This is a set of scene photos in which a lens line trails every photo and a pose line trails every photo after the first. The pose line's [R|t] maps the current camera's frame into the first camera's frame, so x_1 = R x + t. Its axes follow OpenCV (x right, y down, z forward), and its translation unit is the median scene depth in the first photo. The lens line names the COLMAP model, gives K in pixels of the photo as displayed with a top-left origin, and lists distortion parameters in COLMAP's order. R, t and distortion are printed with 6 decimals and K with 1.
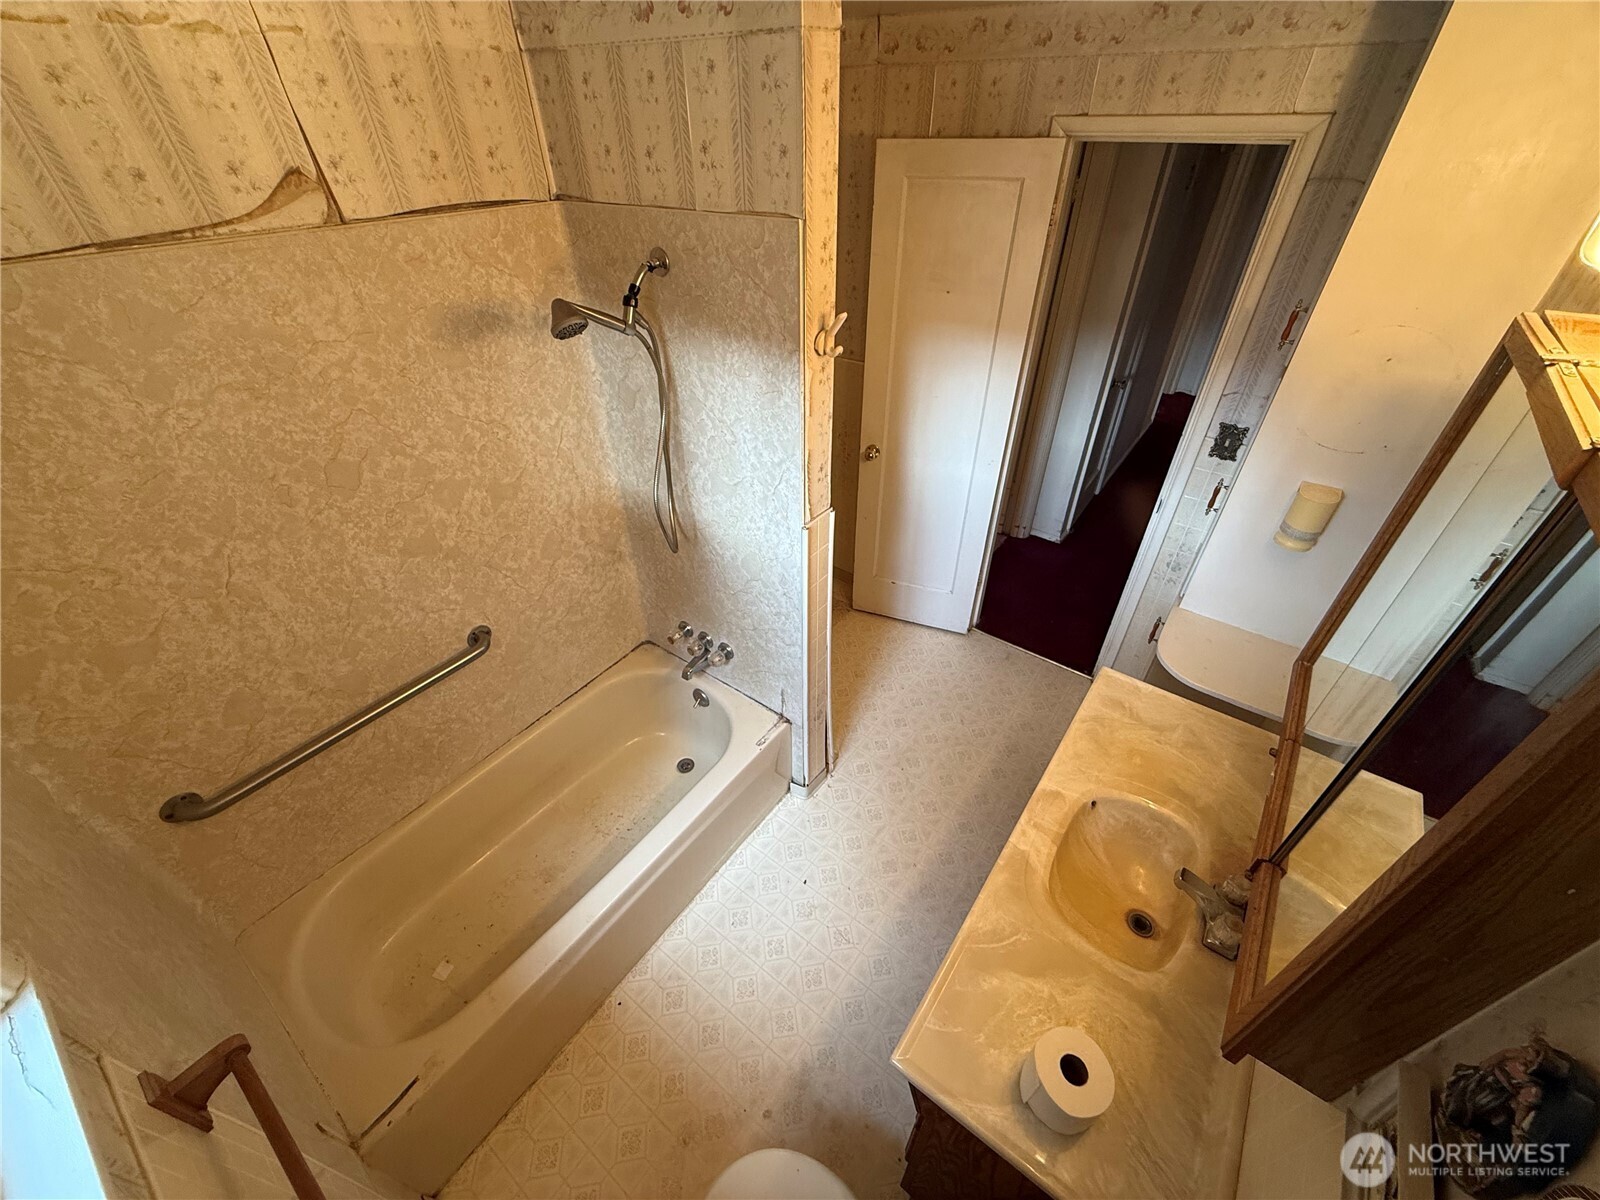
lens RADIAL K [[638.2, 0, 799.7], [0, 638.2, 601.7], [0, 0, 1]] dist [-0.000051, -0.000018]
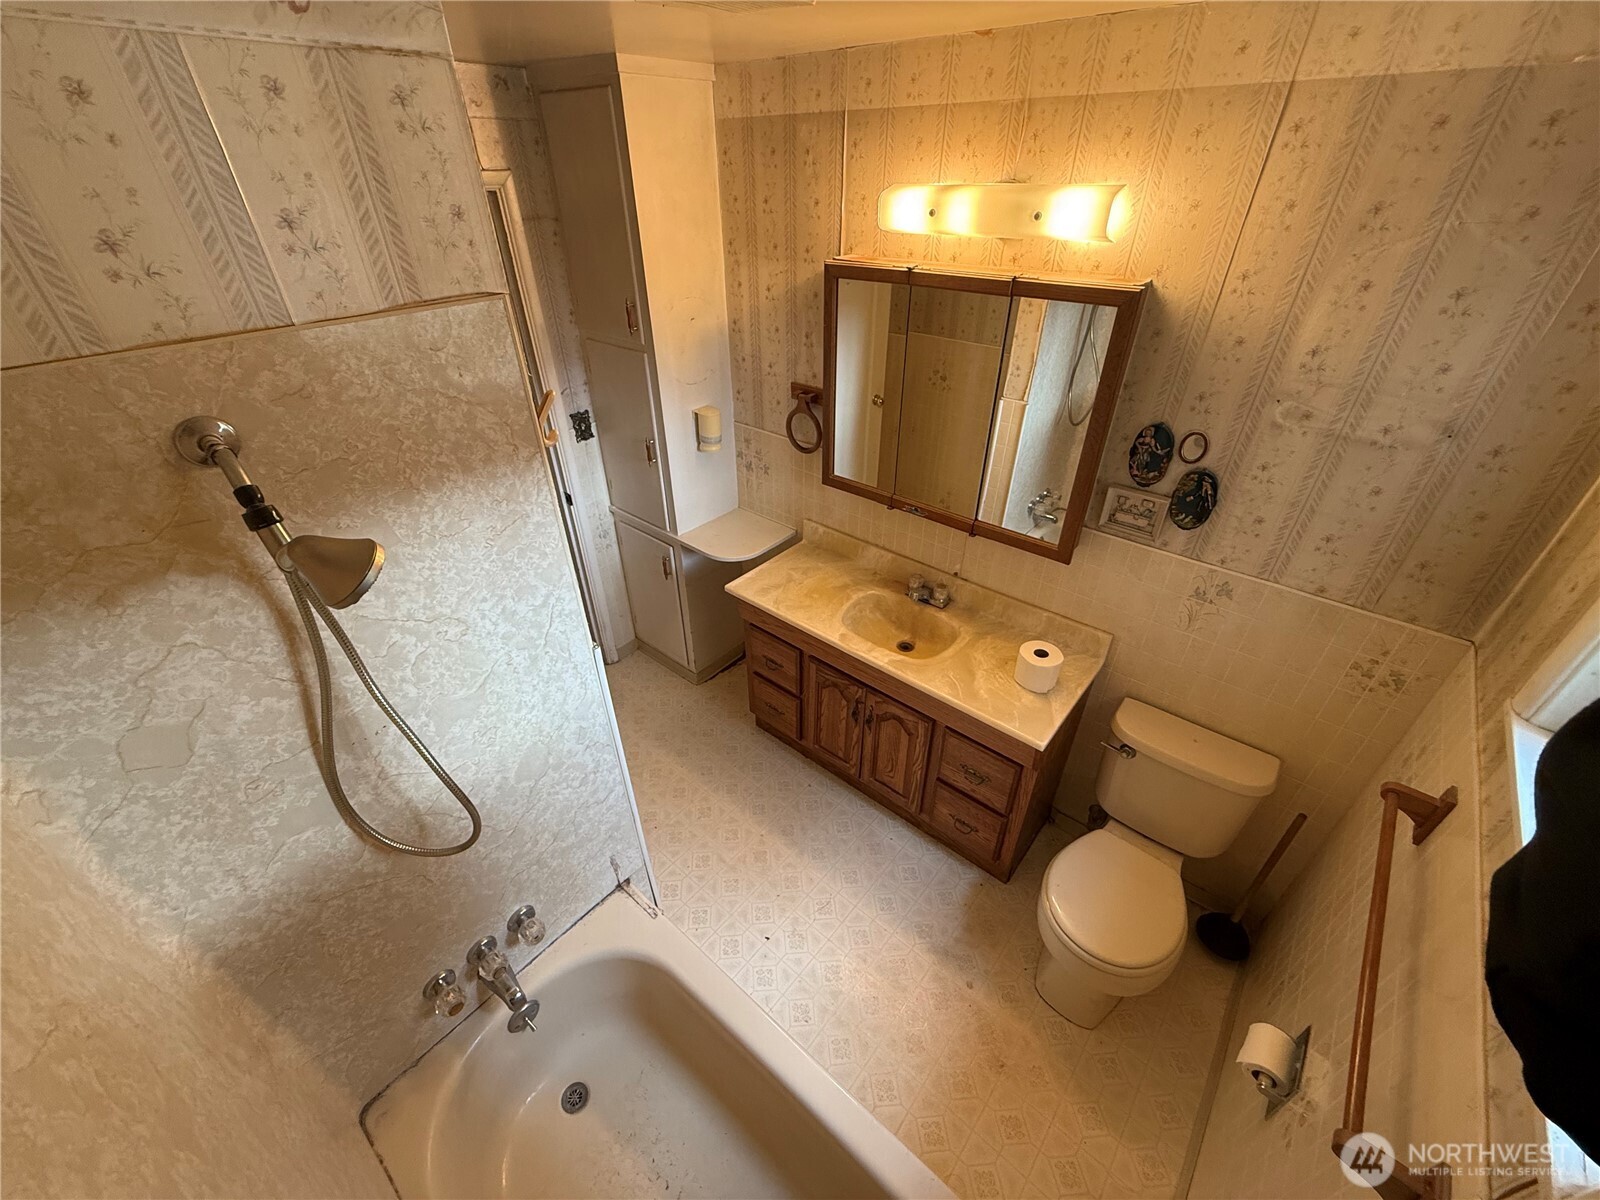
lens RADIAL K [[638.2, 0, 799.1], [0, 638.2, 601.8], [0, 0, 1]] dist [-0.000051, -0.000018]
pose [[0.065123, -0.560705, 0.825451, -0.622977], [0.613977, 0.674607, 0.409802, -0.331069], [-0.786633, 0.480120, 0.388193, 0.442231]]
